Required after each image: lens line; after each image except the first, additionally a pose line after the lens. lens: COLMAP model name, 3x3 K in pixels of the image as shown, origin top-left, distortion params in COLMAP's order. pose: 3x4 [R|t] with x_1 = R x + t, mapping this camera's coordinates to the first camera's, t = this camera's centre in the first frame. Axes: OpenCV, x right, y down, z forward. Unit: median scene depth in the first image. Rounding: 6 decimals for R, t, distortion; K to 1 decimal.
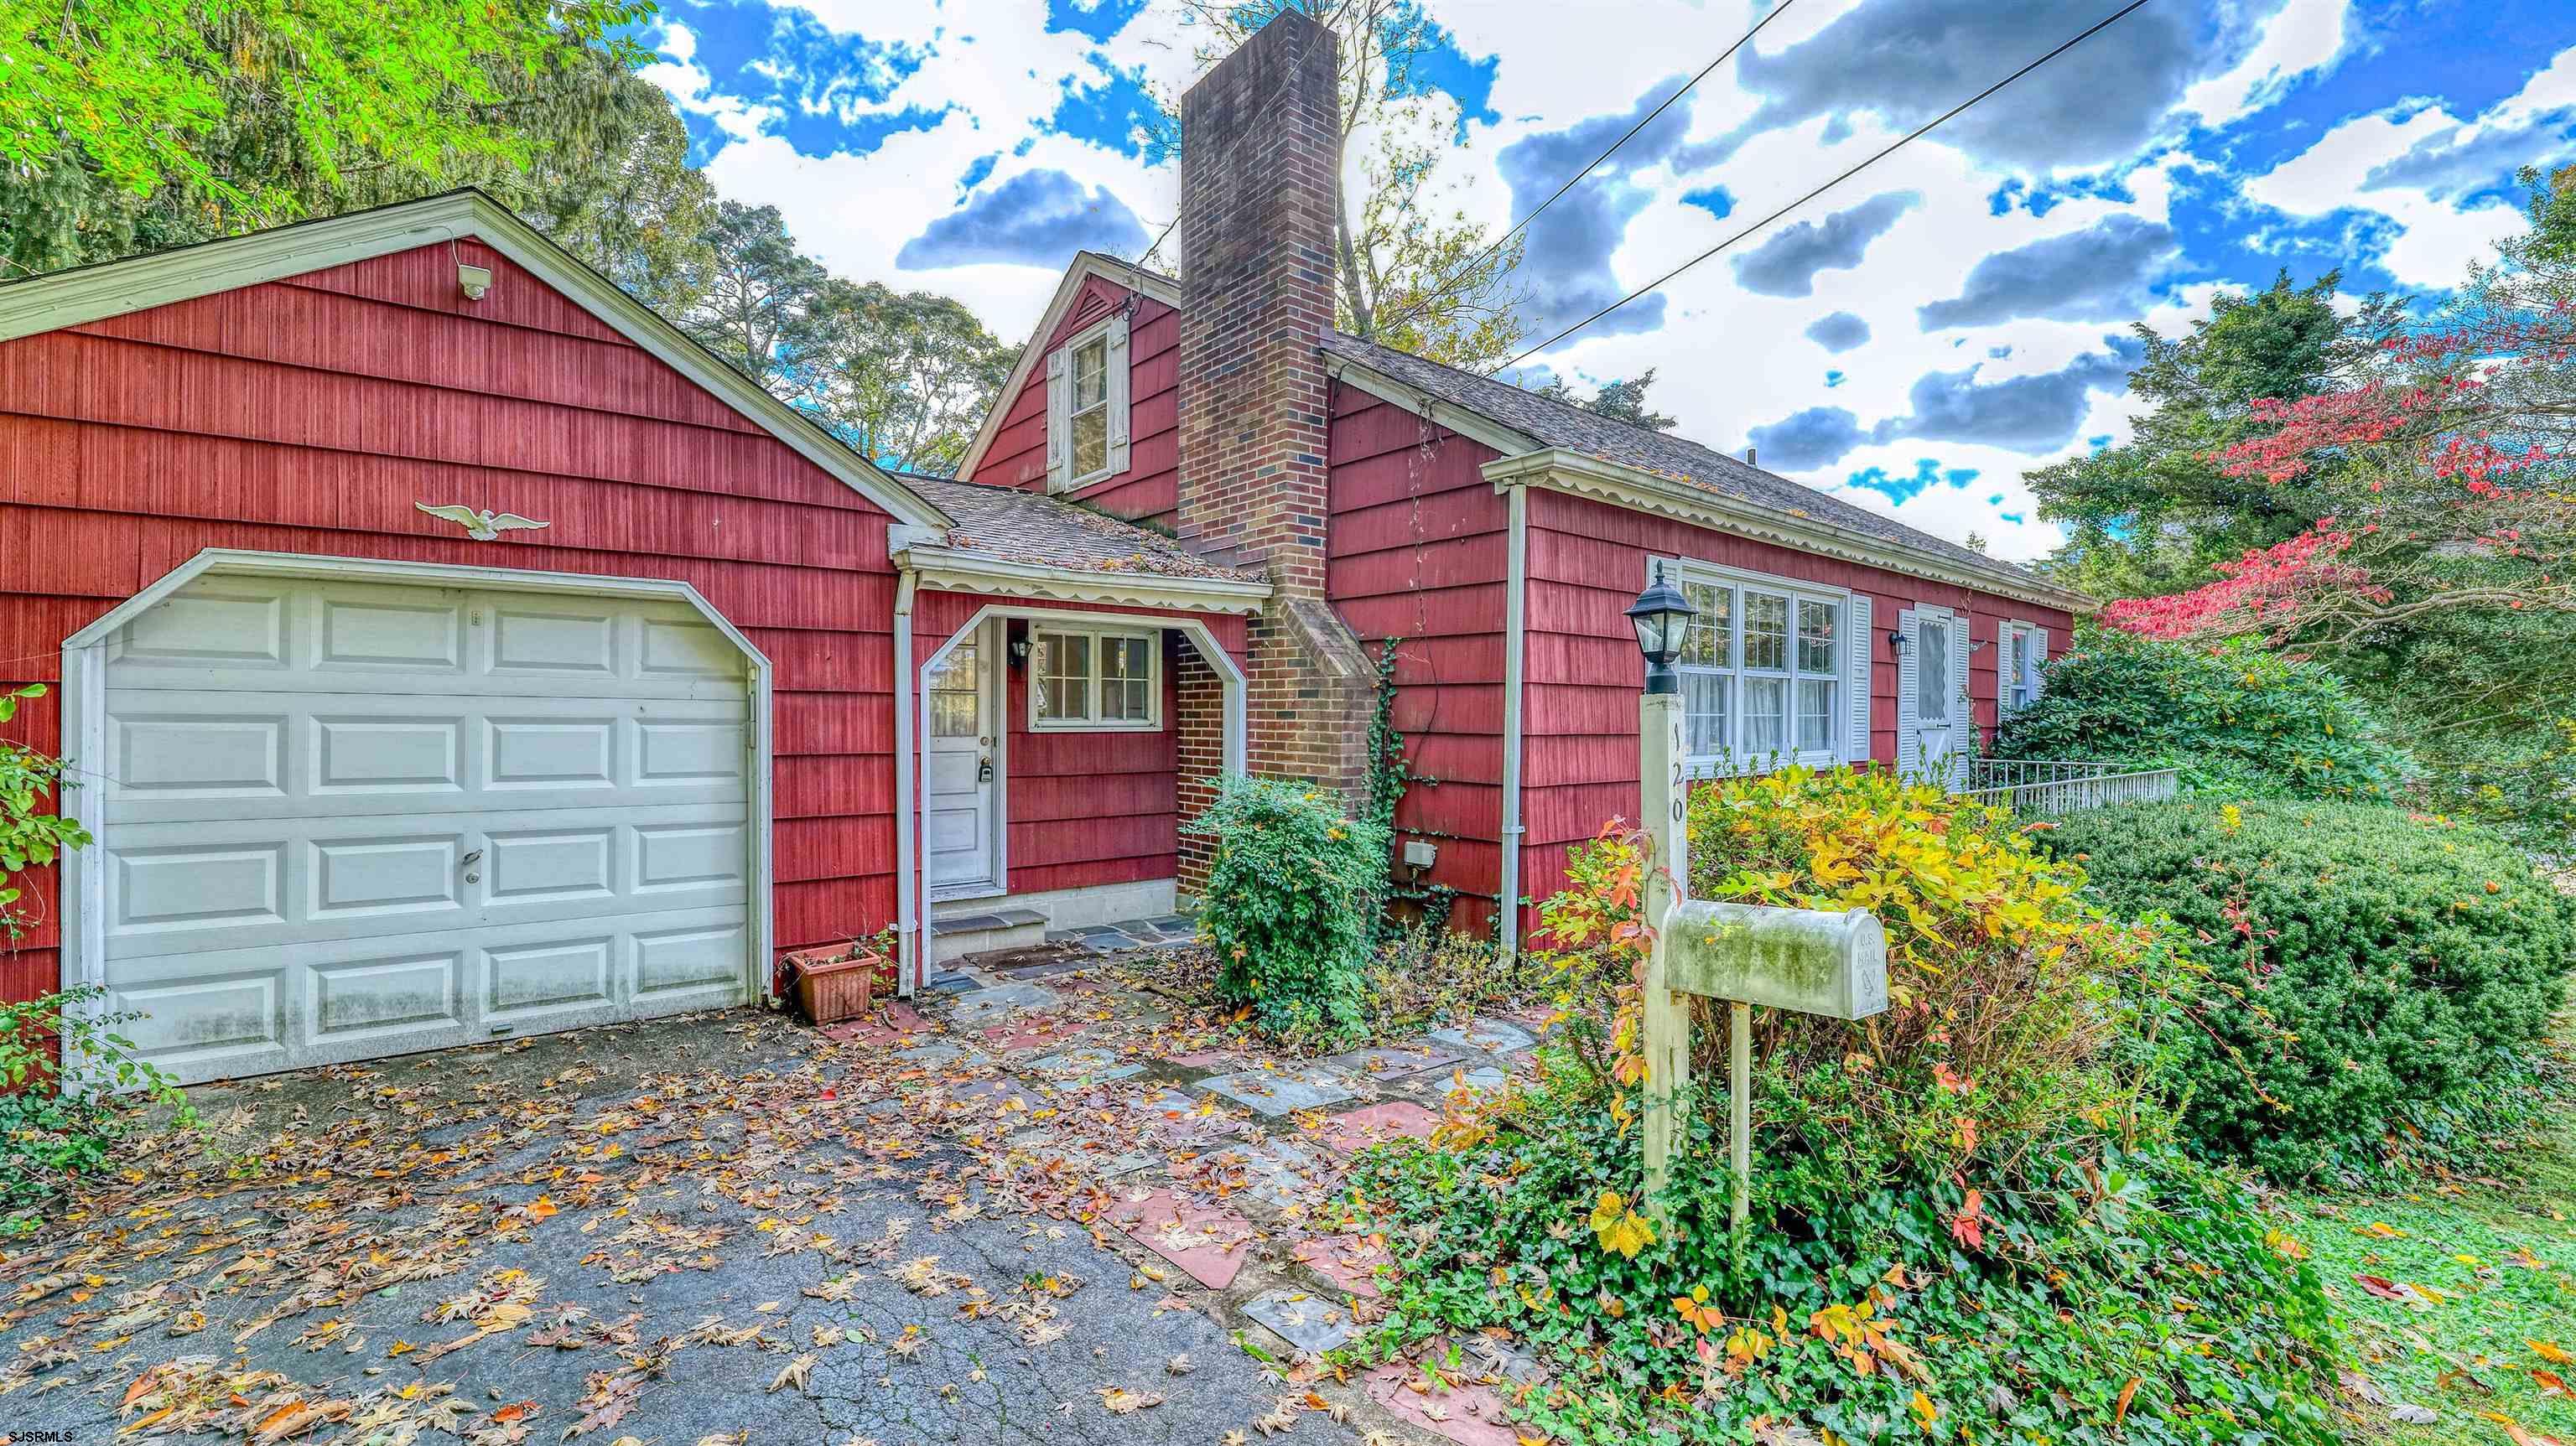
lens RADIAL K [[1059.1, 0, 1287.7], [0, 1059.1, 723.5], [0, 0, 1]] dist [-0.000881, 0.000021]
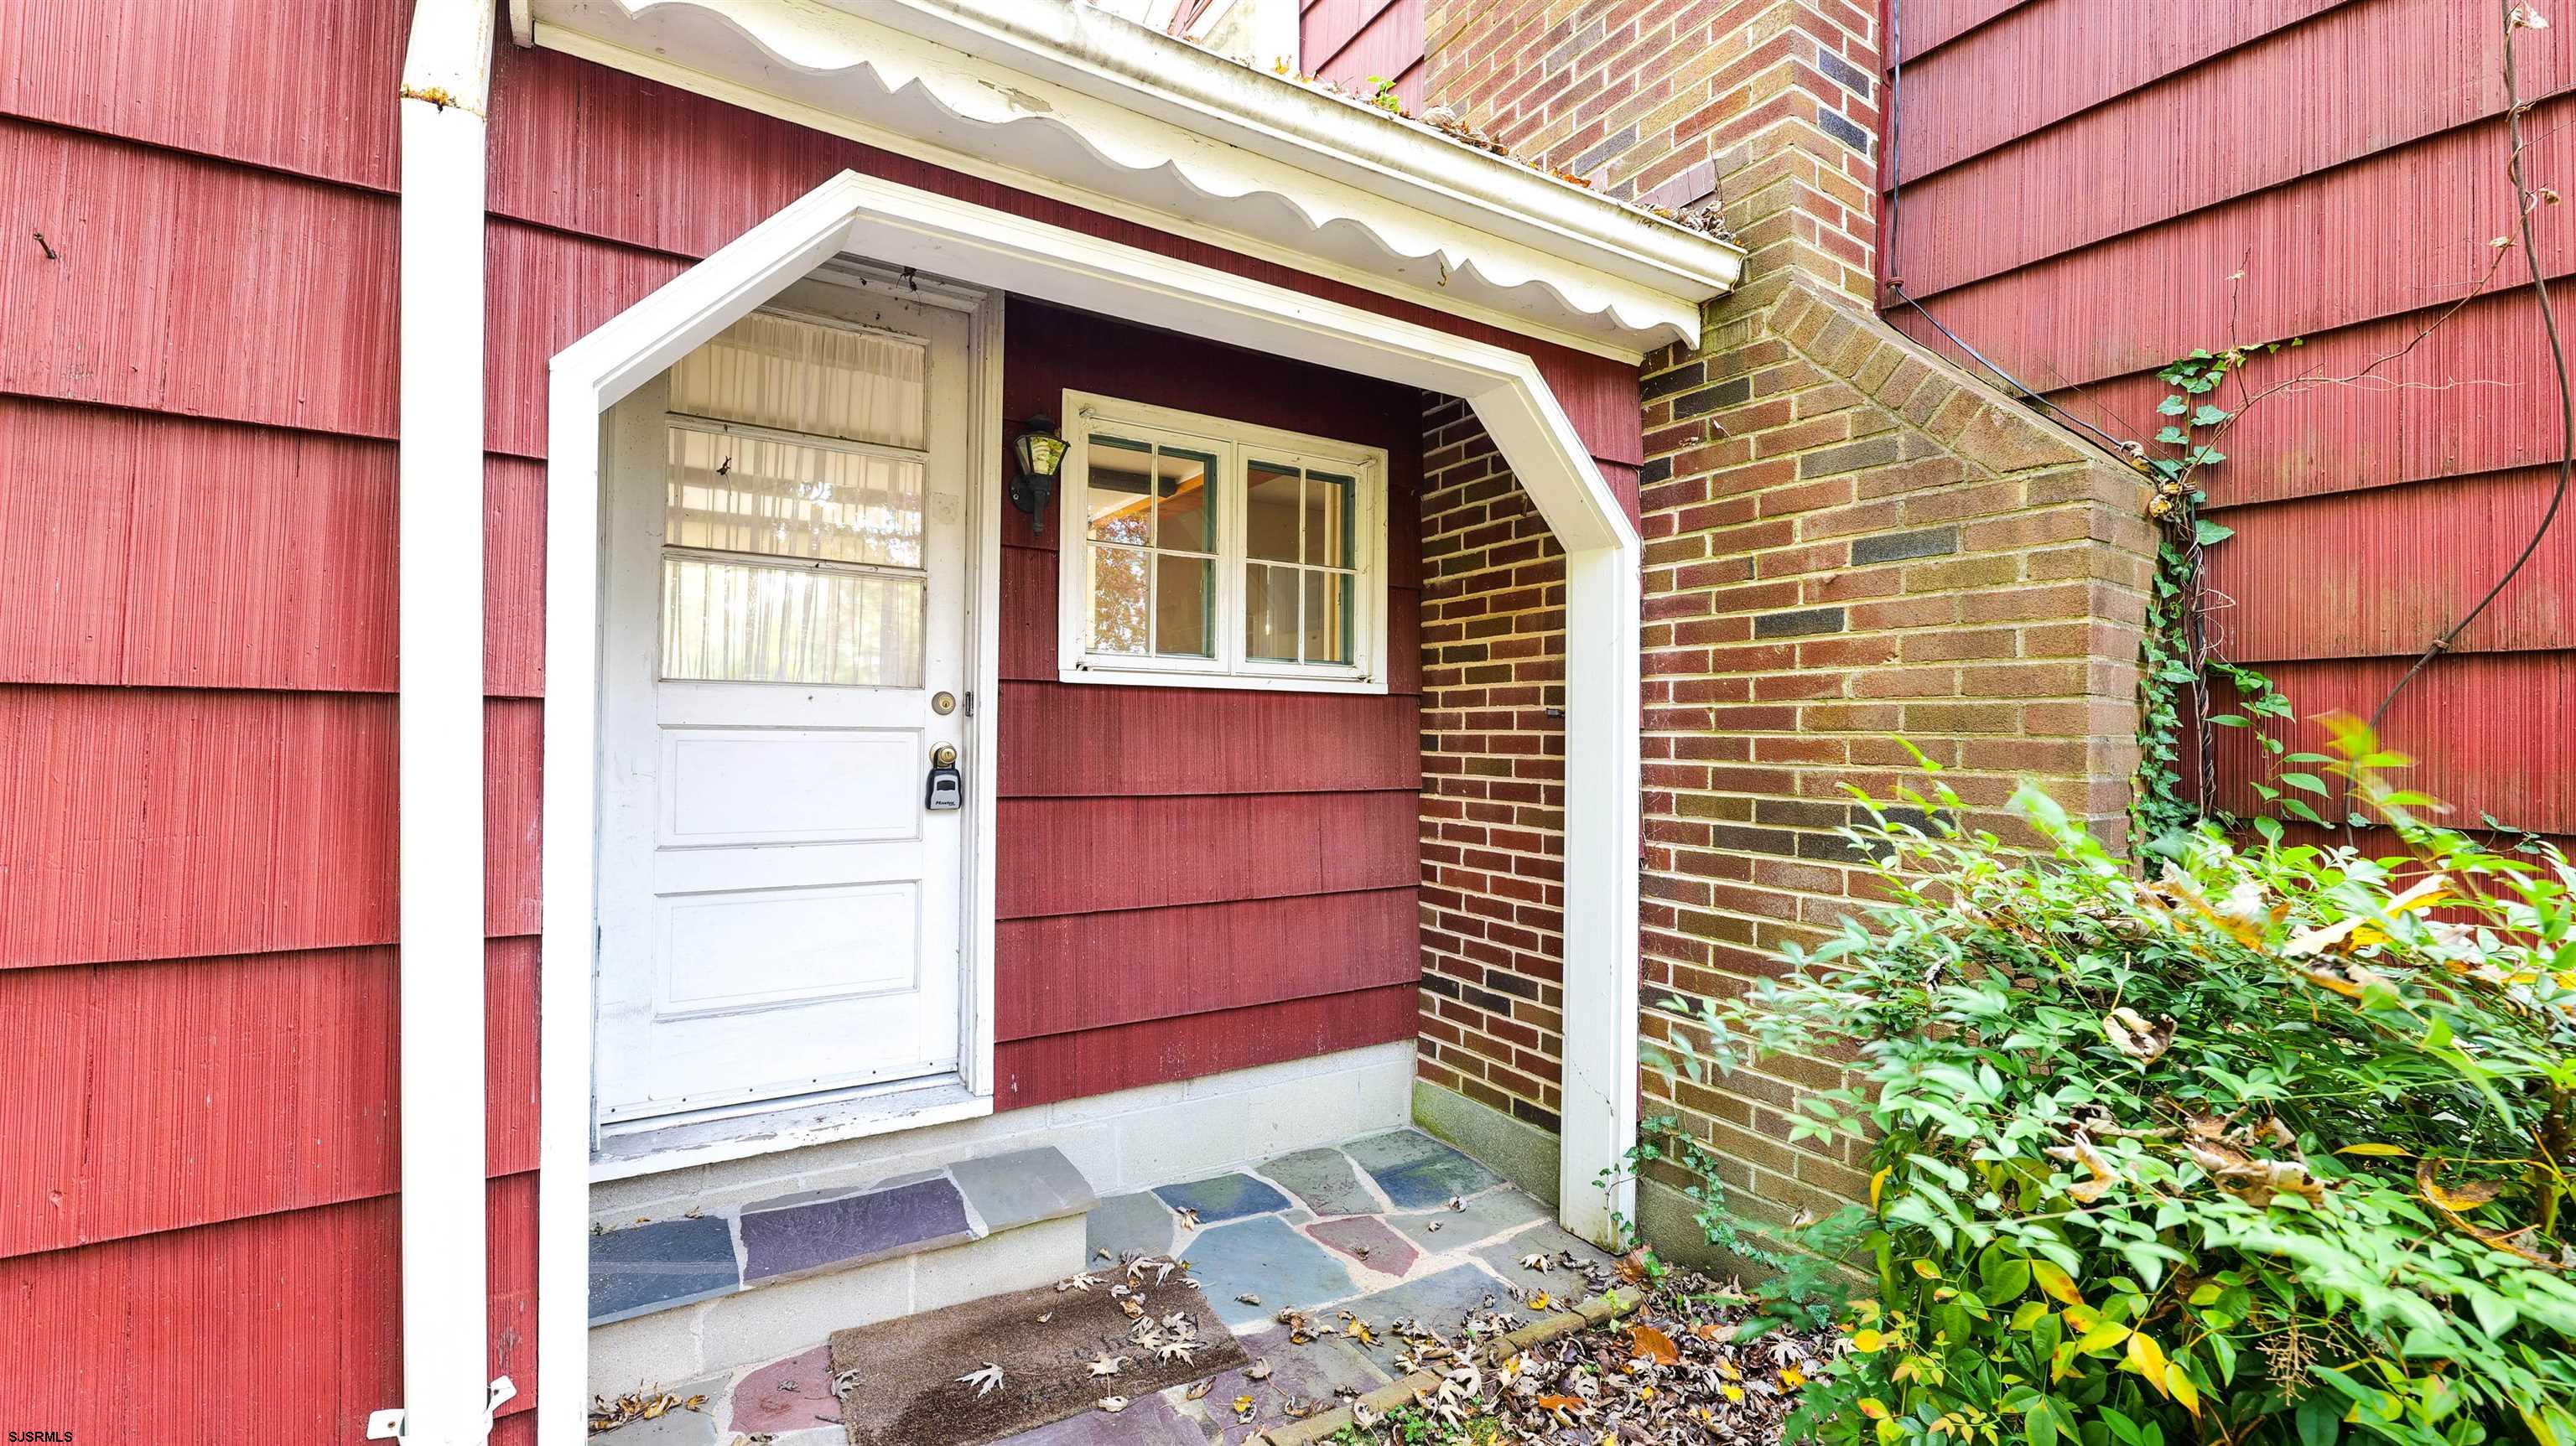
lens RADIAL K [[1059.1, 0, 1288.5], [0, 1059.1, 716.1], [0, 0, 1]] dist [-0.000881, 0.000021]
pose [[0.991544, 0.005192, -0.129670, -0.113026], [-0.008360, 0.999679, -0.023898, 0.029112], [0.129504, 0.024780, 0.991269, 0.633301]]
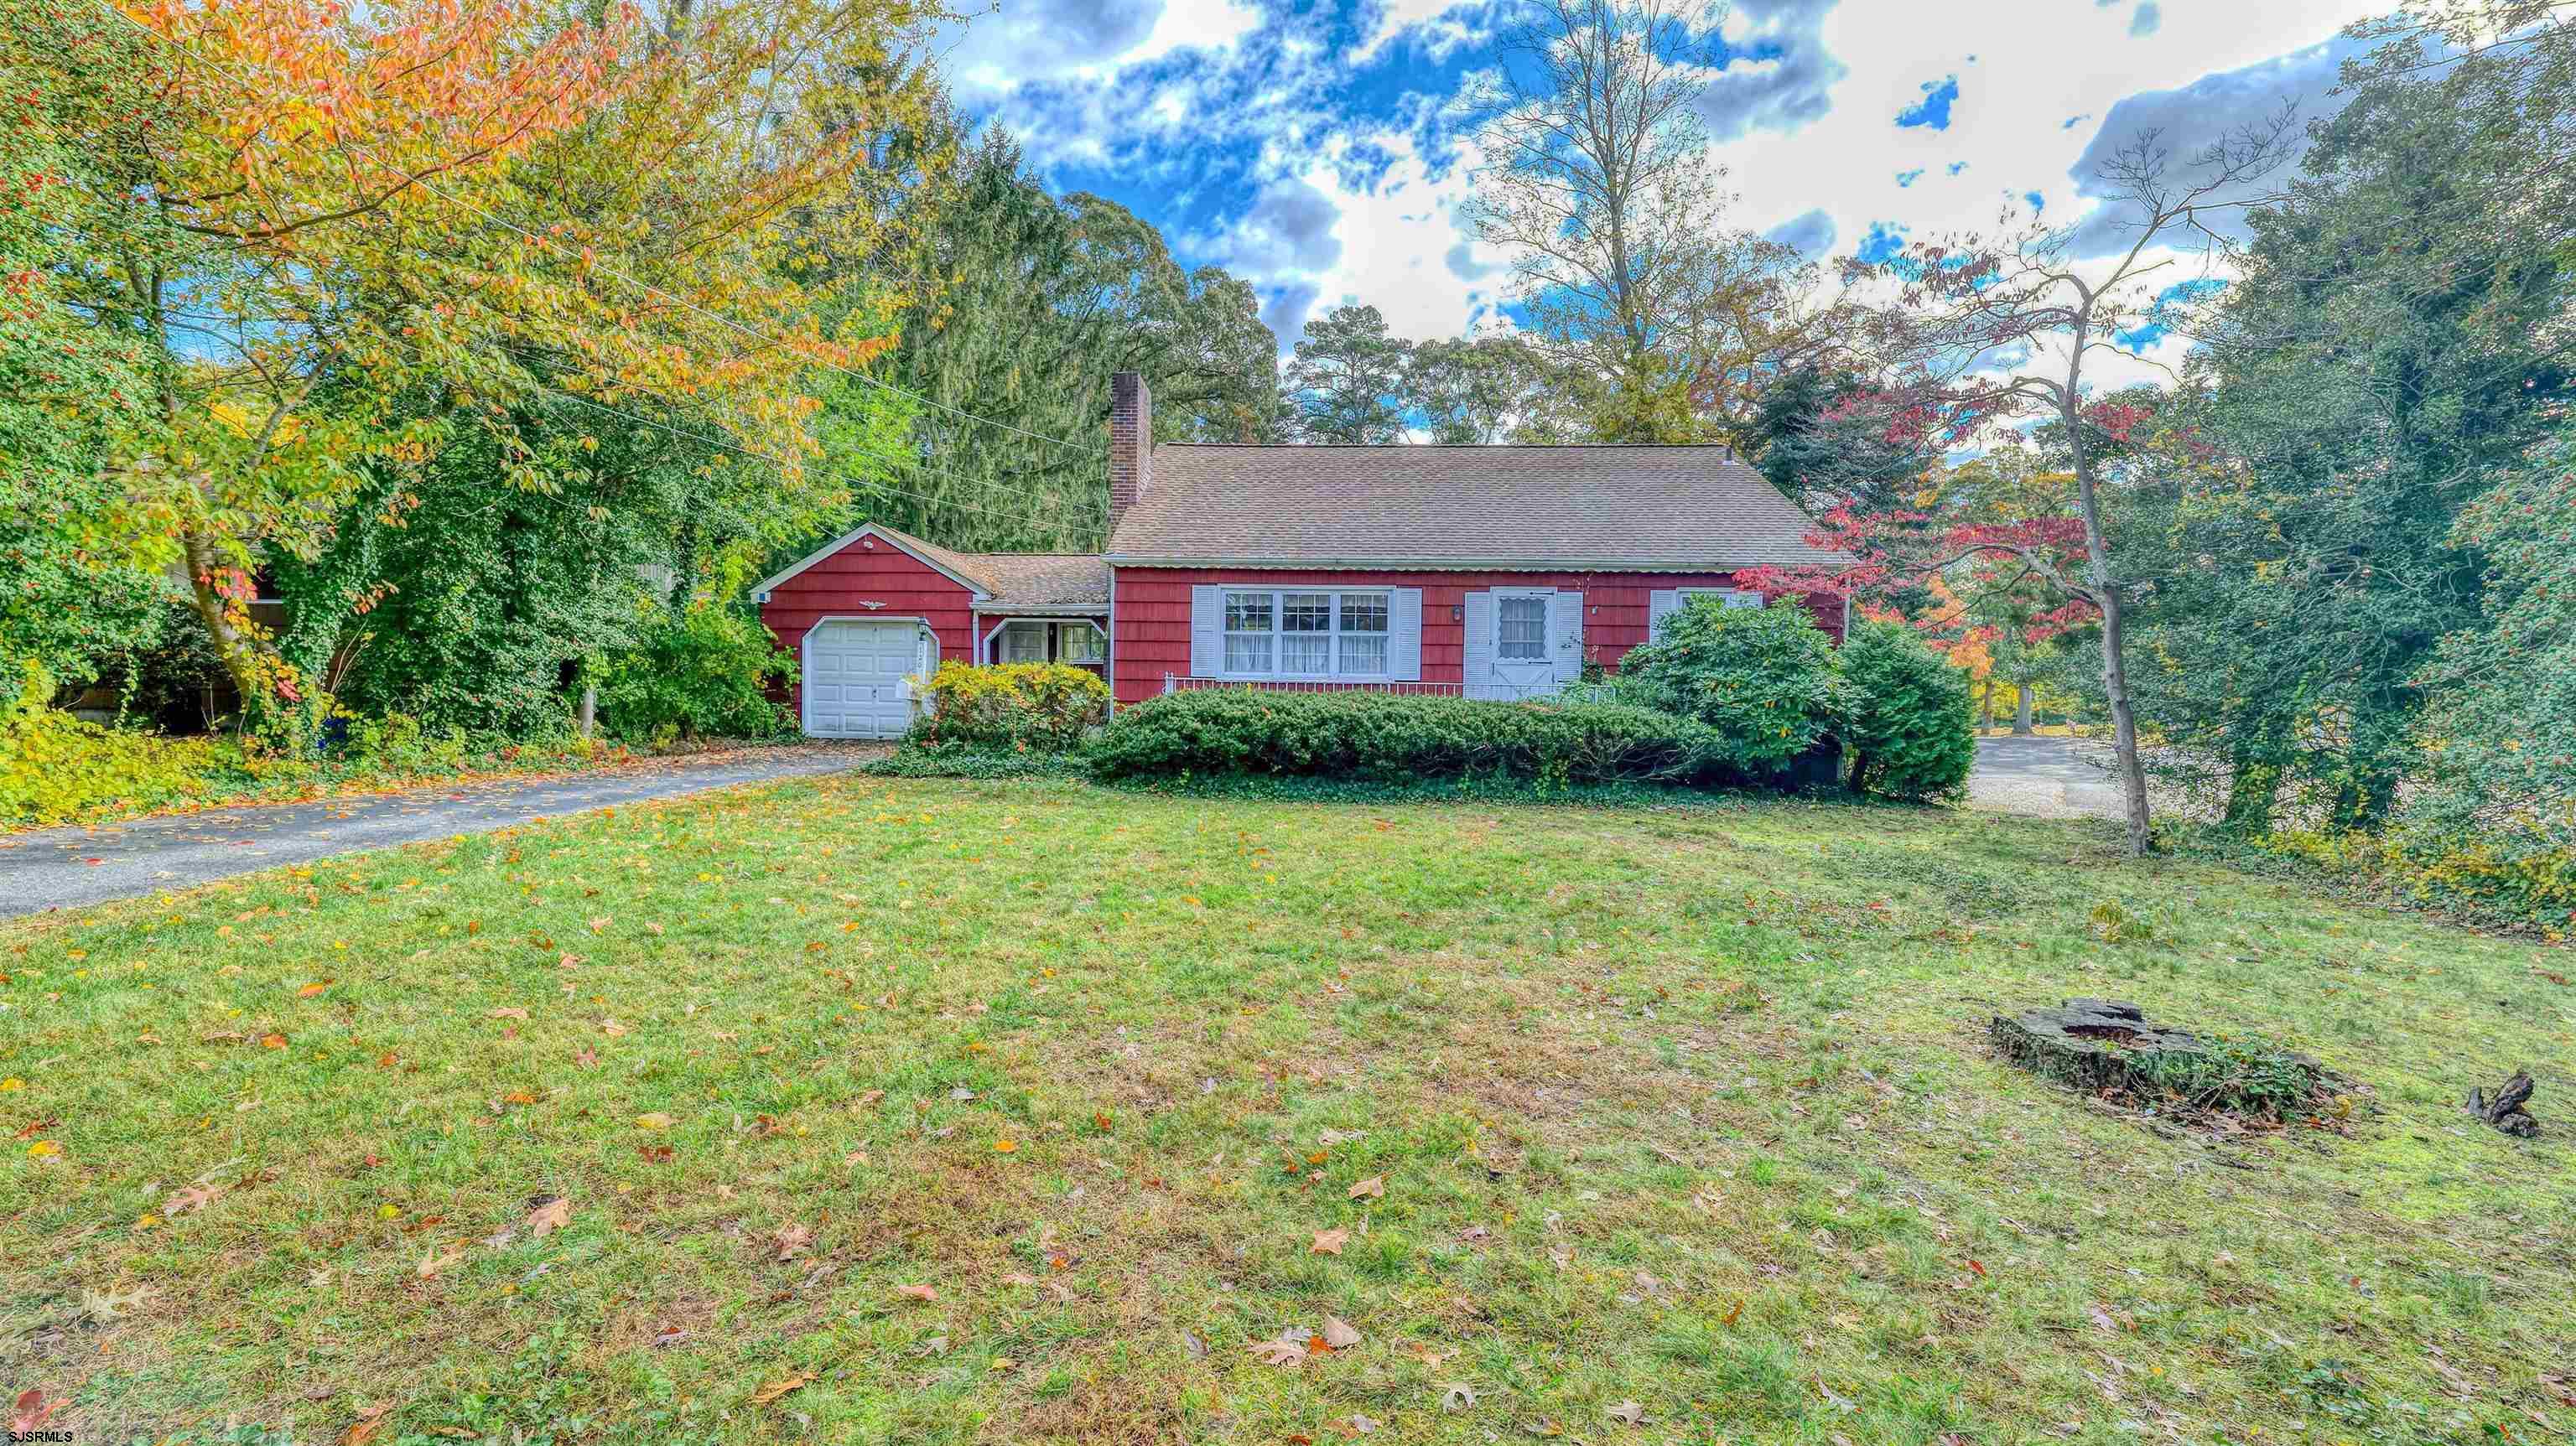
lens RADIAL K [[1059.1, 0, 1281.3], [0, 1059.1, 715.7], [0, 0, 1]] dist [-0.000881, 0.000021]
pose [[0.748355, 0.023666, -0.662876, 2.043568], [-0.011544, 0.999677, 0.022658, 0.077913], [0.663198, -0.009304, 0.748386, -0.642784]]
